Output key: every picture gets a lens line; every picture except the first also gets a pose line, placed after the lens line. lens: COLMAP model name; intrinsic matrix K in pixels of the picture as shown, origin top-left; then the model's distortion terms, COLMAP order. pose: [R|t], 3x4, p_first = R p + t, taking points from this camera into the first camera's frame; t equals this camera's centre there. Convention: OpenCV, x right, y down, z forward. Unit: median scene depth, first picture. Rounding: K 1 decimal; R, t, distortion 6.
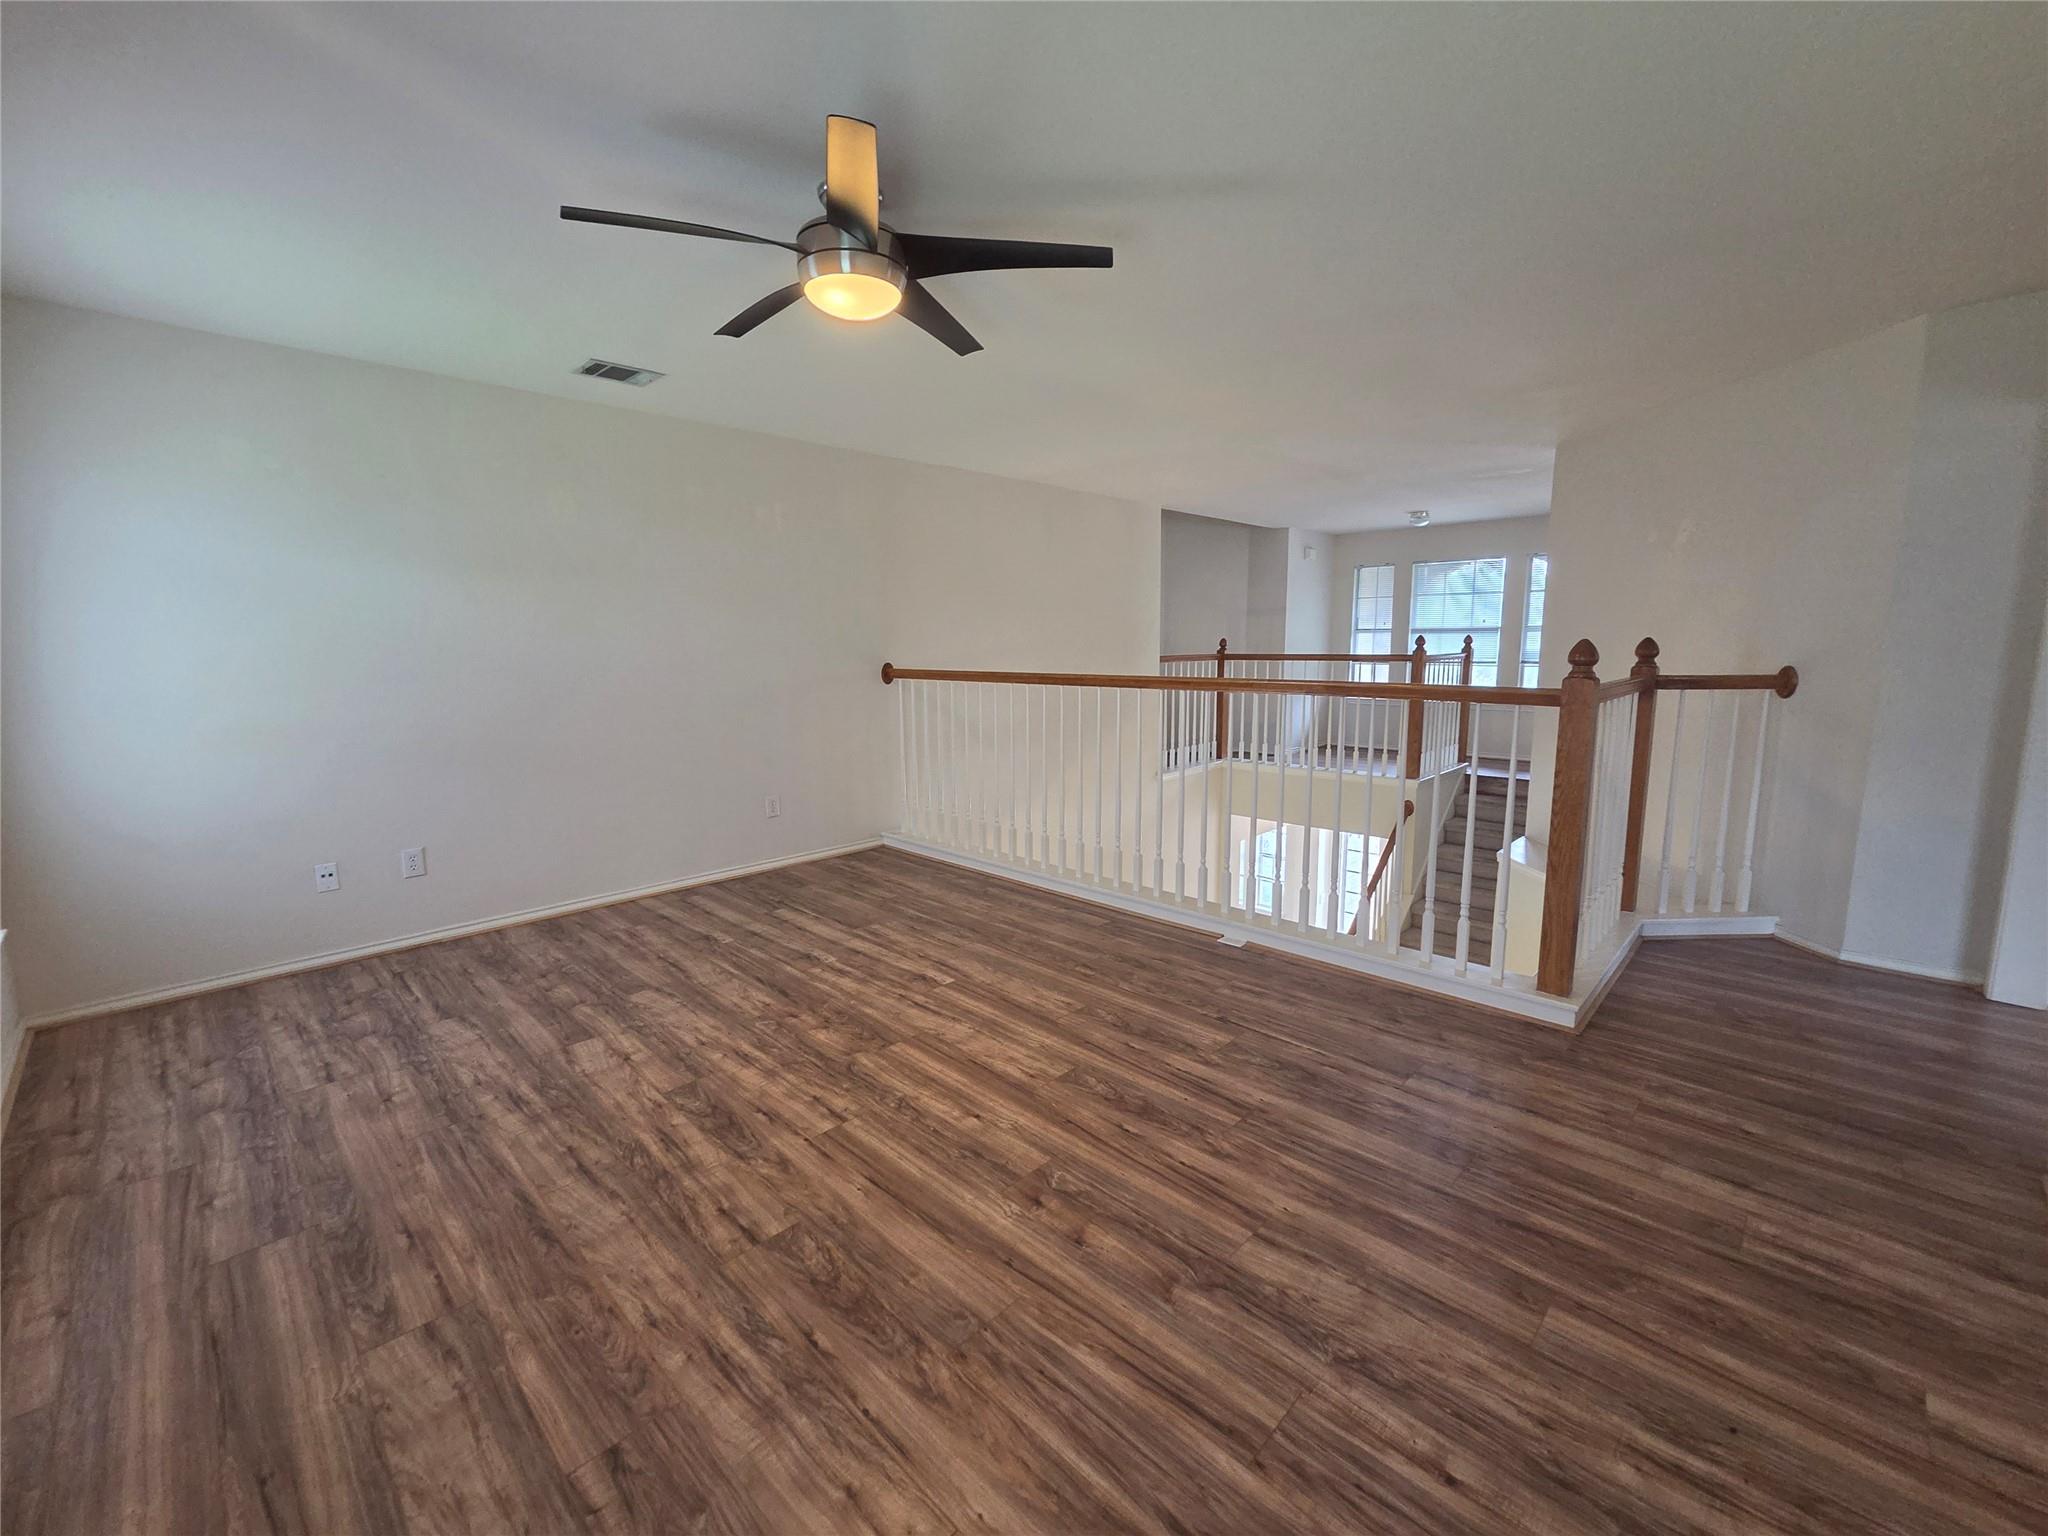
lens RADIAL K [[845.2, 0, 1009.0], [0, 845.2, 763.2], [0, 0, 1]] dist [-0.001177, 0.000262]
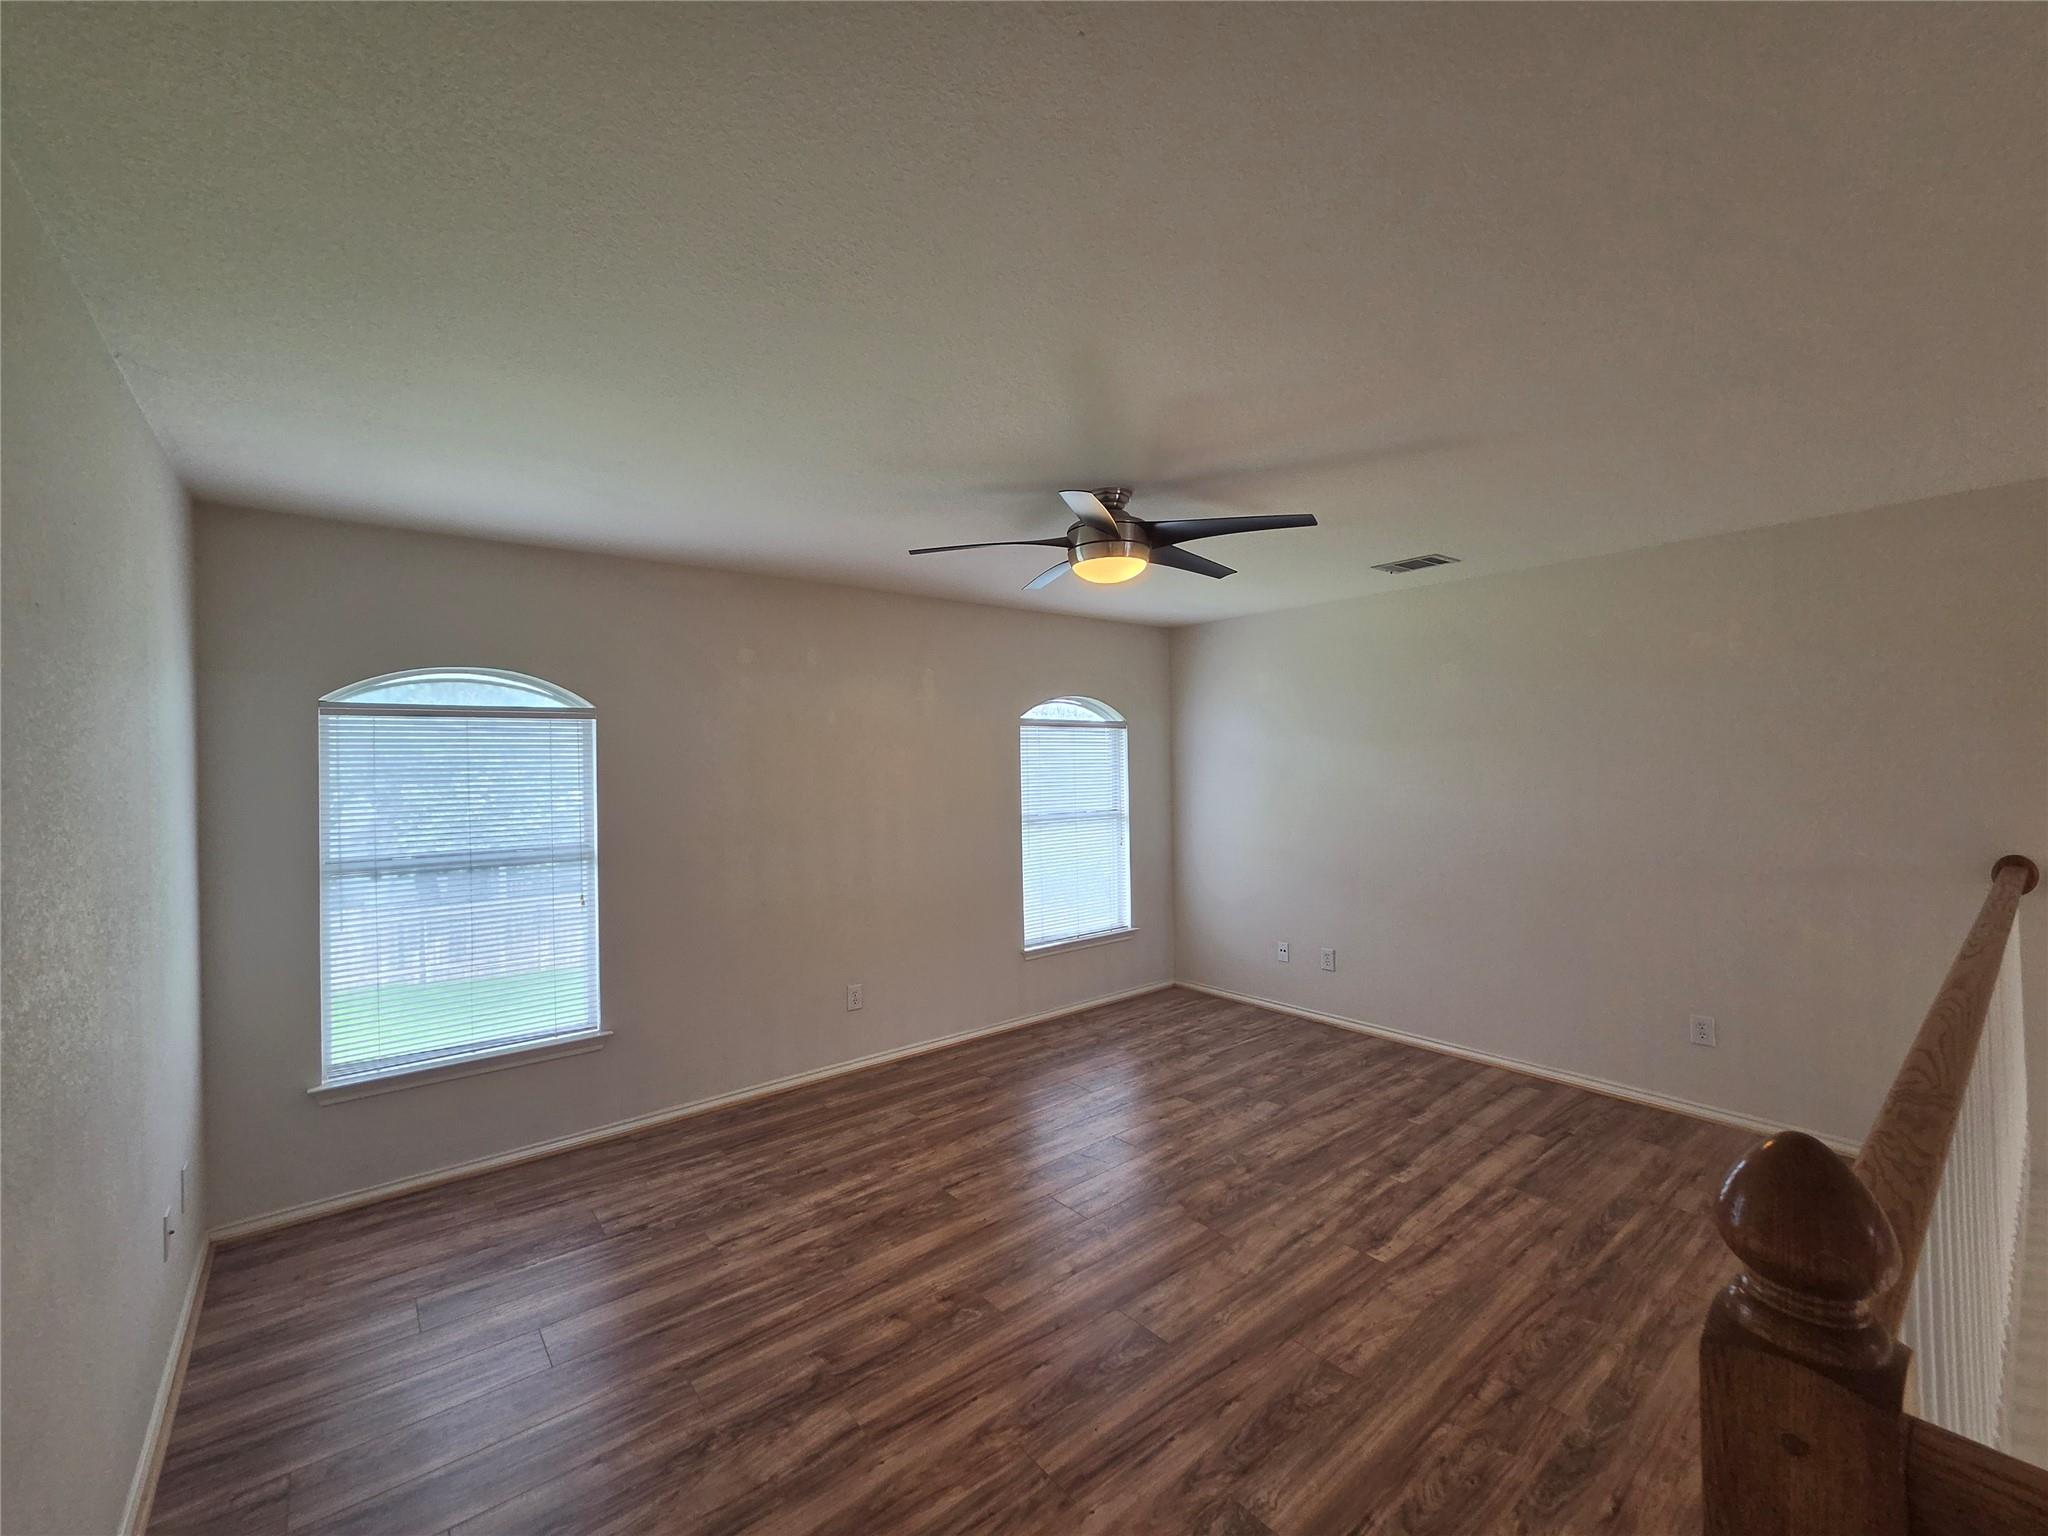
lens RADIAL K [[845.2, 0, 1009.0], [0, 845.2, 763.2], [0, 0, 1]] dist [-0.001177, 0.000262]
pose [[-0.119273, 0.010515, -0.992806, 0.929333], [-0.124885, 0.991843, 0.025508, -0.220518], [0.984976, 0.127029, -0.116987, 0.859023]]
